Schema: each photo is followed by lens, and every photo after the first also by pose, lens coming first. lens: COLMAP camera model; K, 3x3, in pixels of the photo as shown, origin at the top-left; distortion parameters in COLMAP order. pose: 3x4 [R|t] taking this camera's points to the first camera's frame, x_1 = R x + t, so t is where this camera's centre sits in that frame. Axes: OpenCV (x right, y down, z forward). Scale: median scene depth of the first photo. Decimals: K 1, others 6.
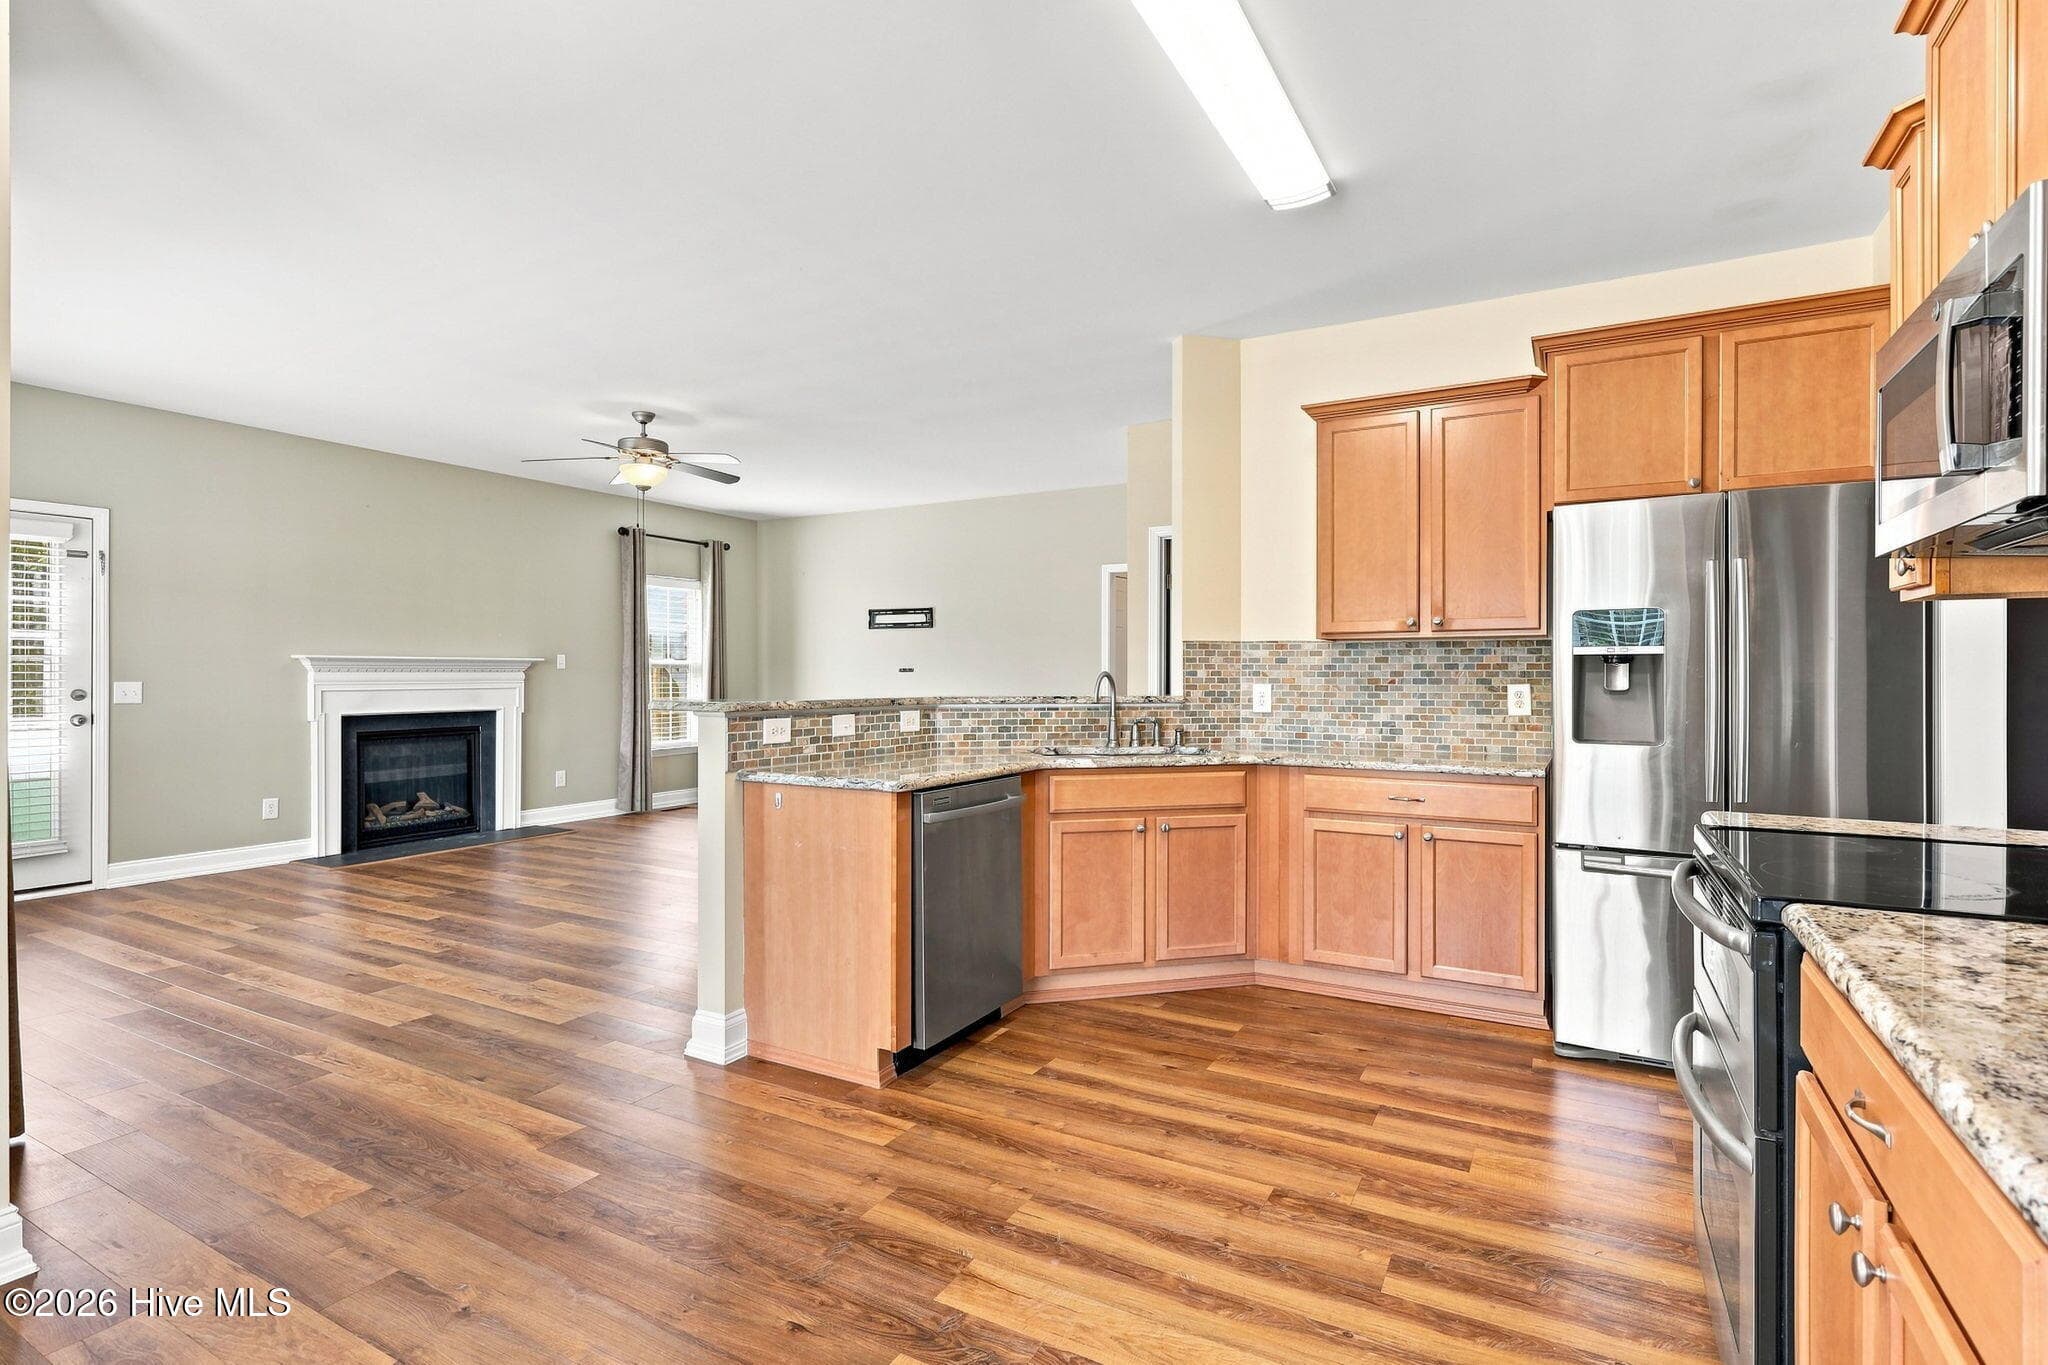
lens RADIAL K [[975.9, 0, 1039.2], [0, 975.9, 679.4], [0, 0, 1]] dist [0.000120, -0.001300]
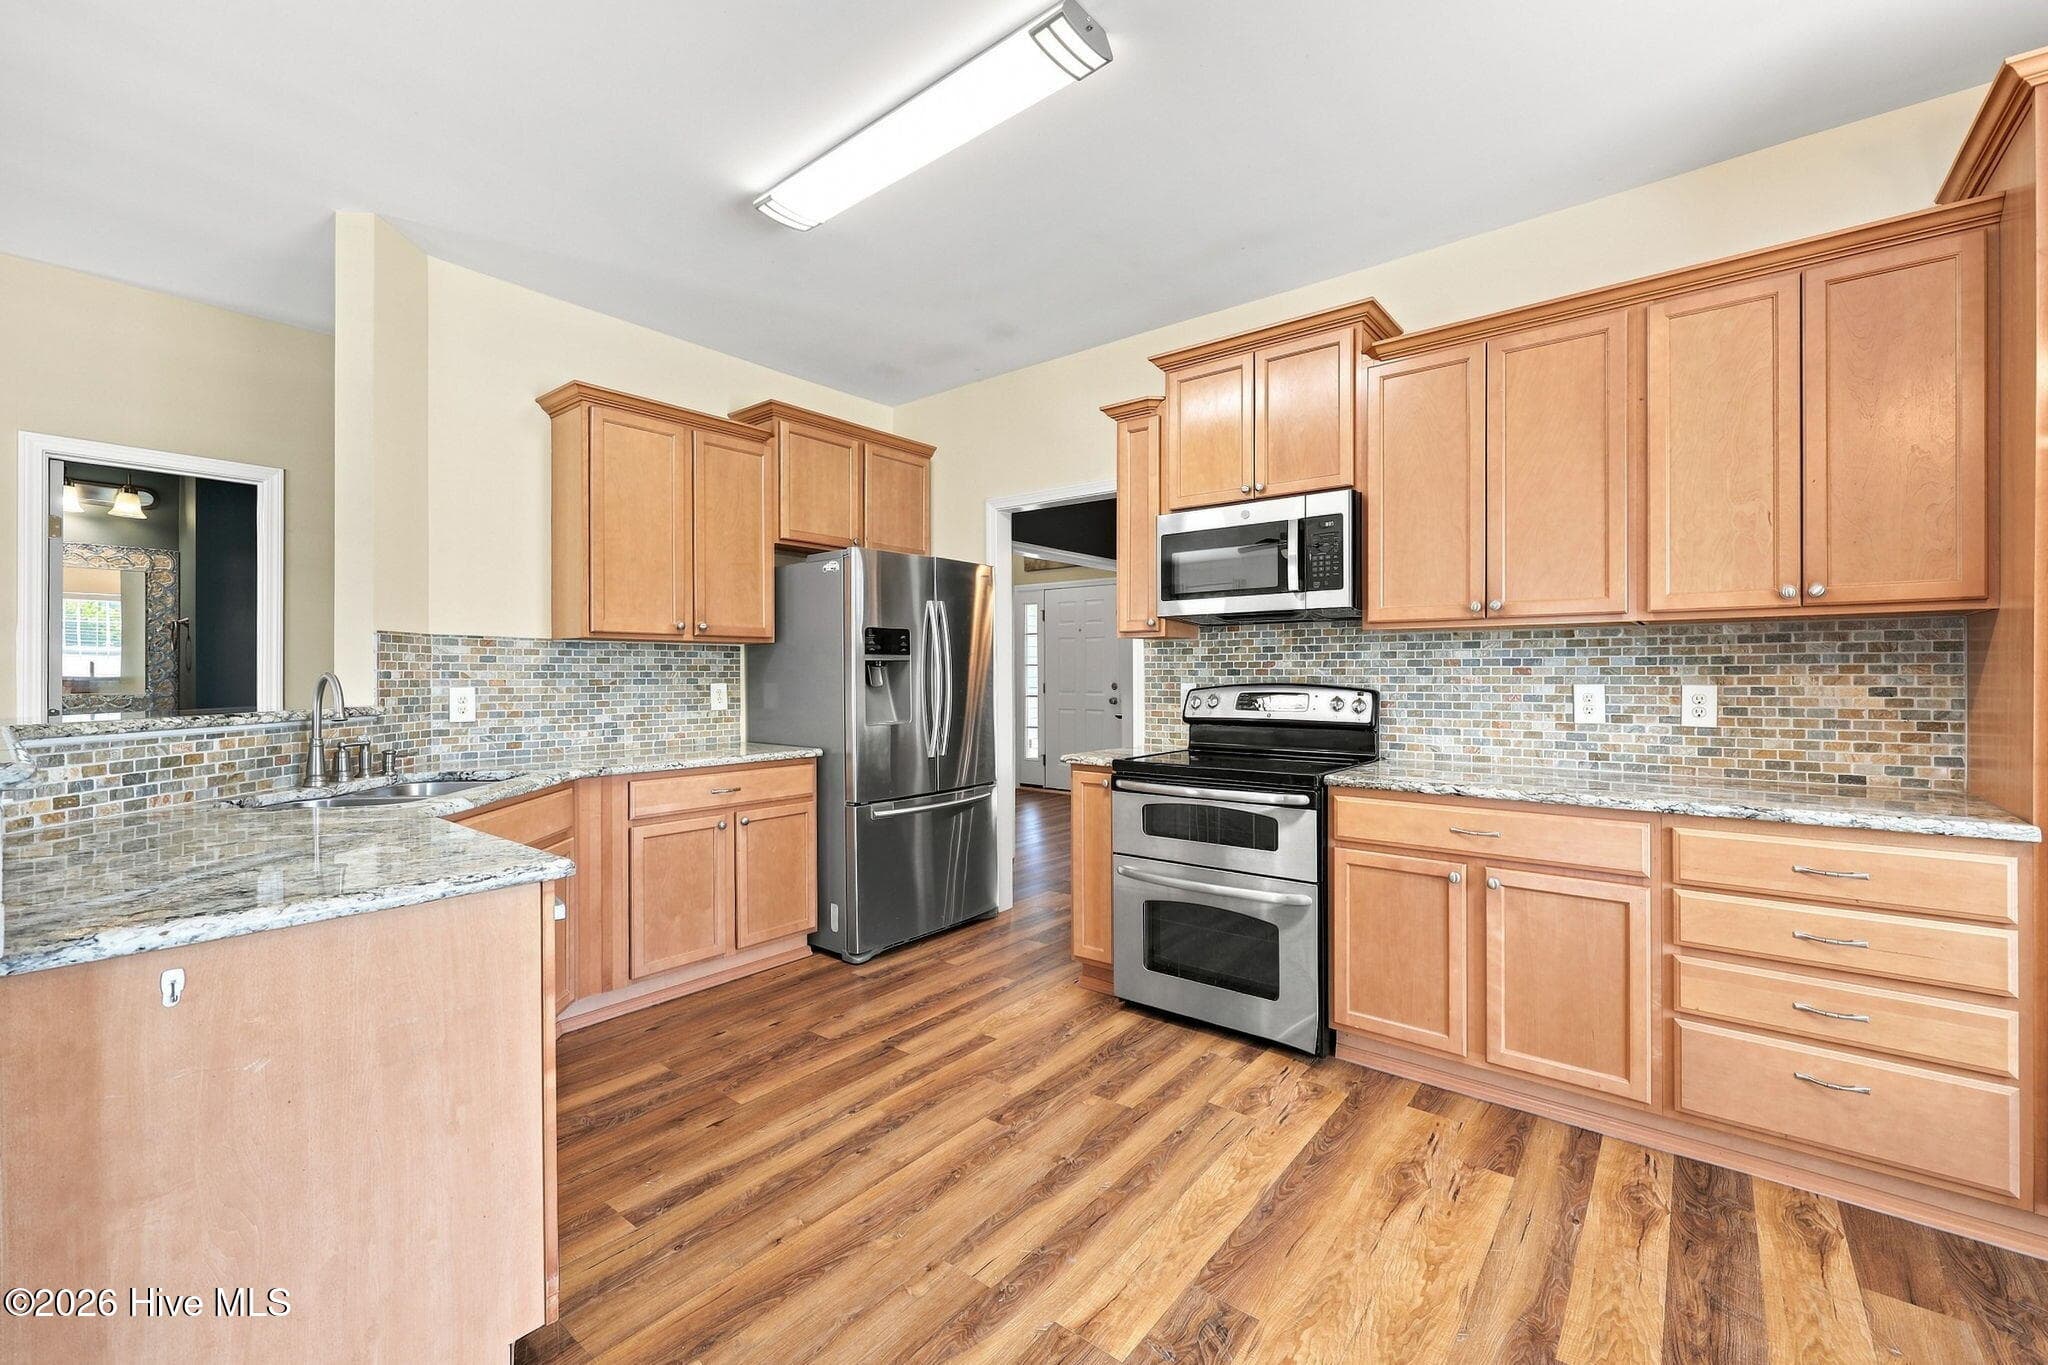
lens RADIAL K [[841.5, 0, 1030.2], [0, 841.5, 672.3], [0, 0, 1]] dist [0.001530, -0.000691]
pose [[0.172788, 0.000377, 0.984959, -0.401724], [0.007117, 0.999973, -0.001631, -0.003558], [-0.984933, 0.007292, 0.172780, 0.421711]]
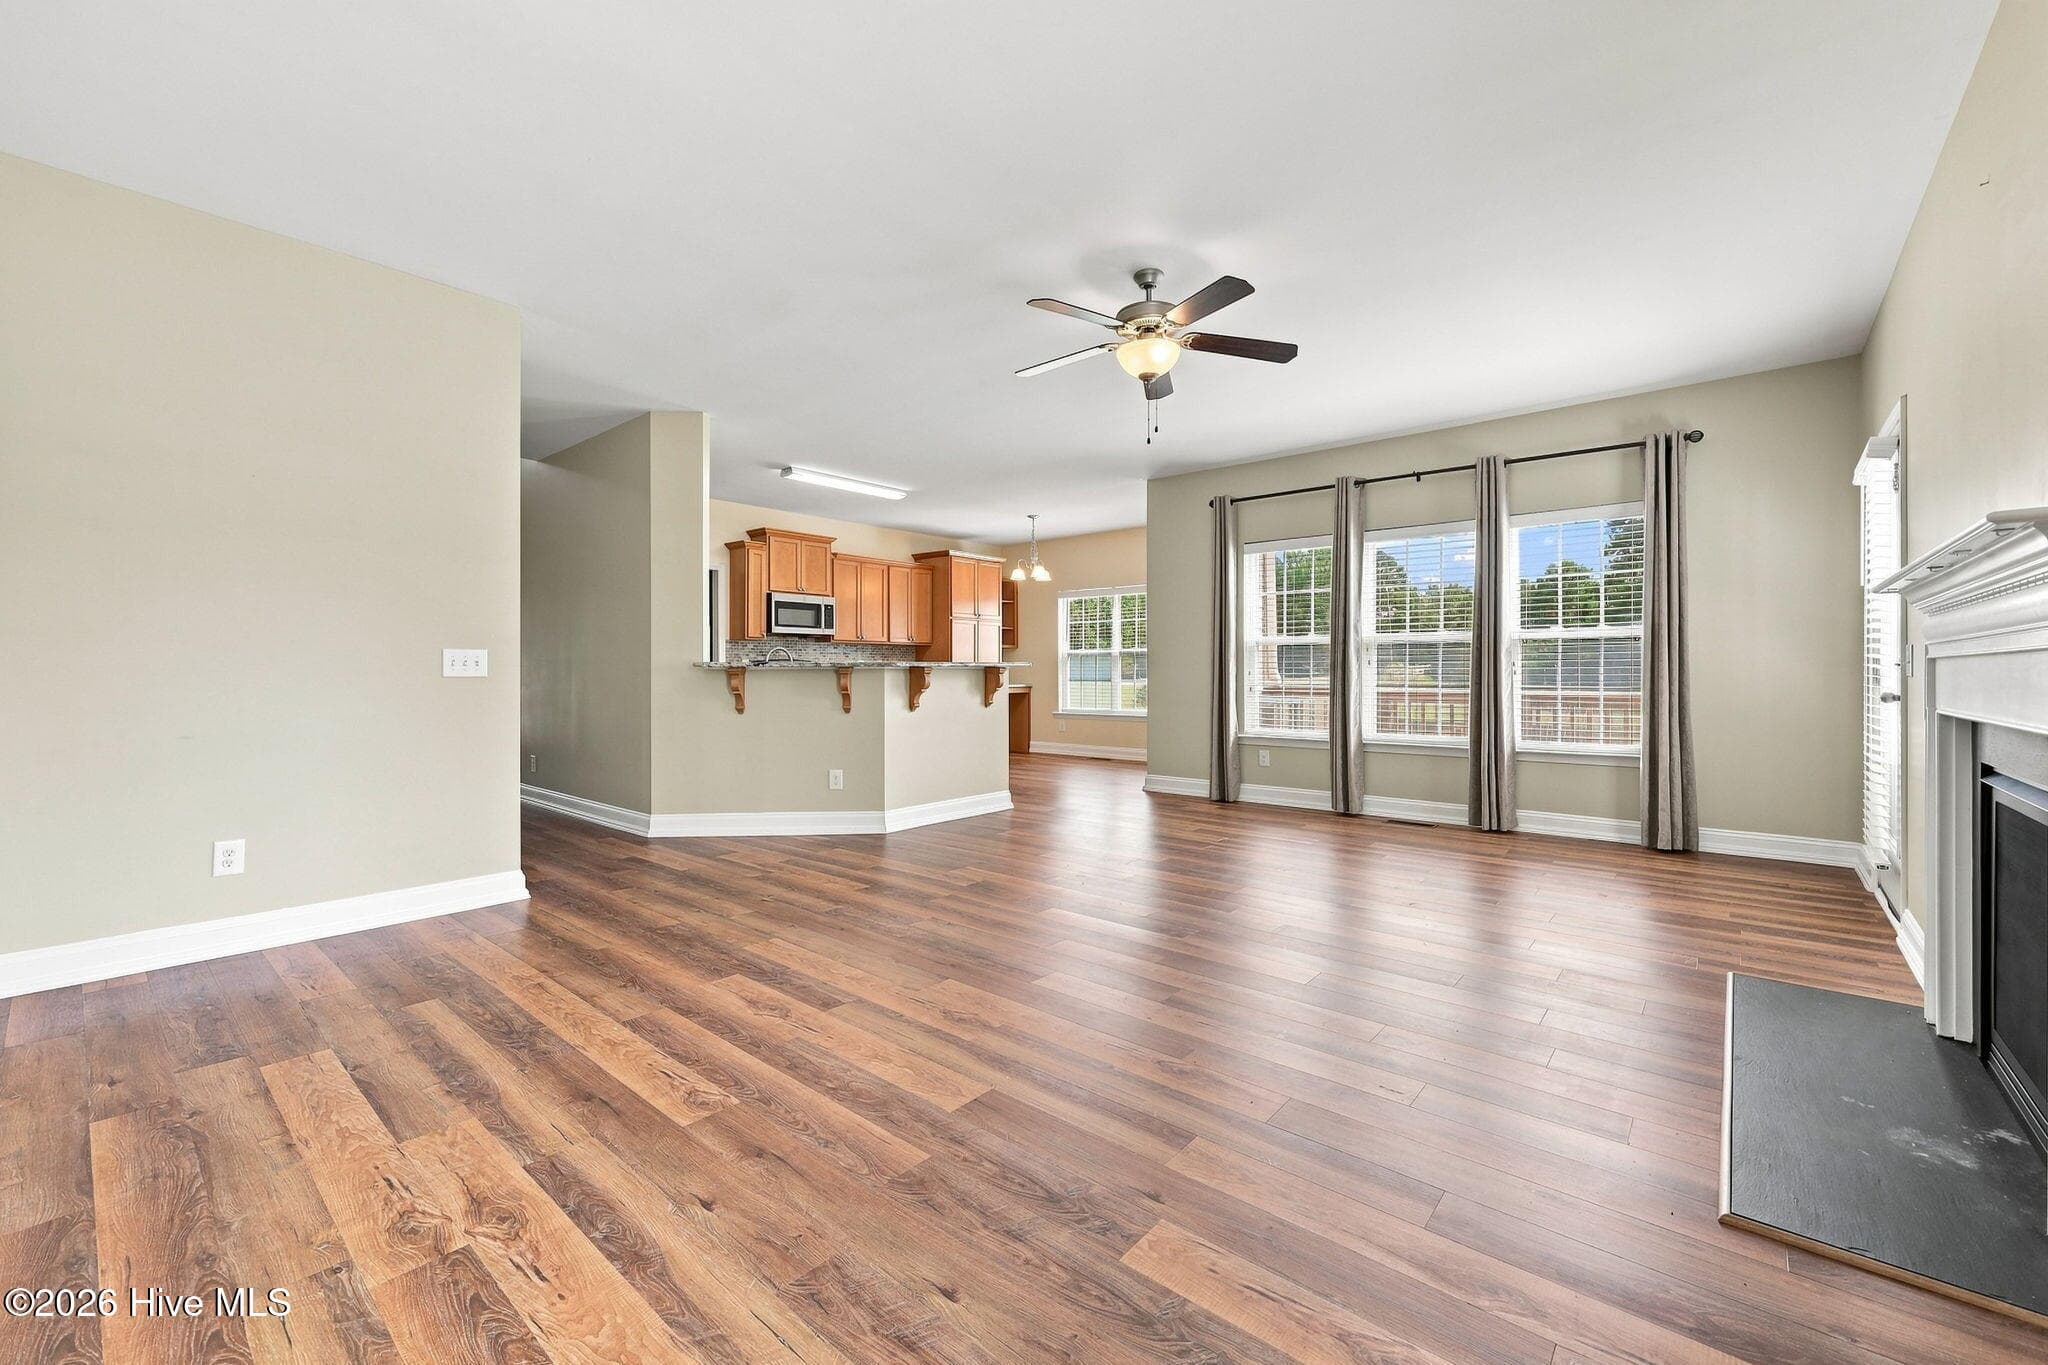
lens RADIAL K [[827.7, 0, 1032.0], [0, 827.7, 681.1], [0, 0, 1]] dist [0.000839, -0.000378]
pose [[-0.980185, -0.004624, 0.198030, -0.597980], [-0.000961, 0.999827, 0.018591, 0.022741], [-0.198082, 0.018032, -0.980020, 2.218671]]
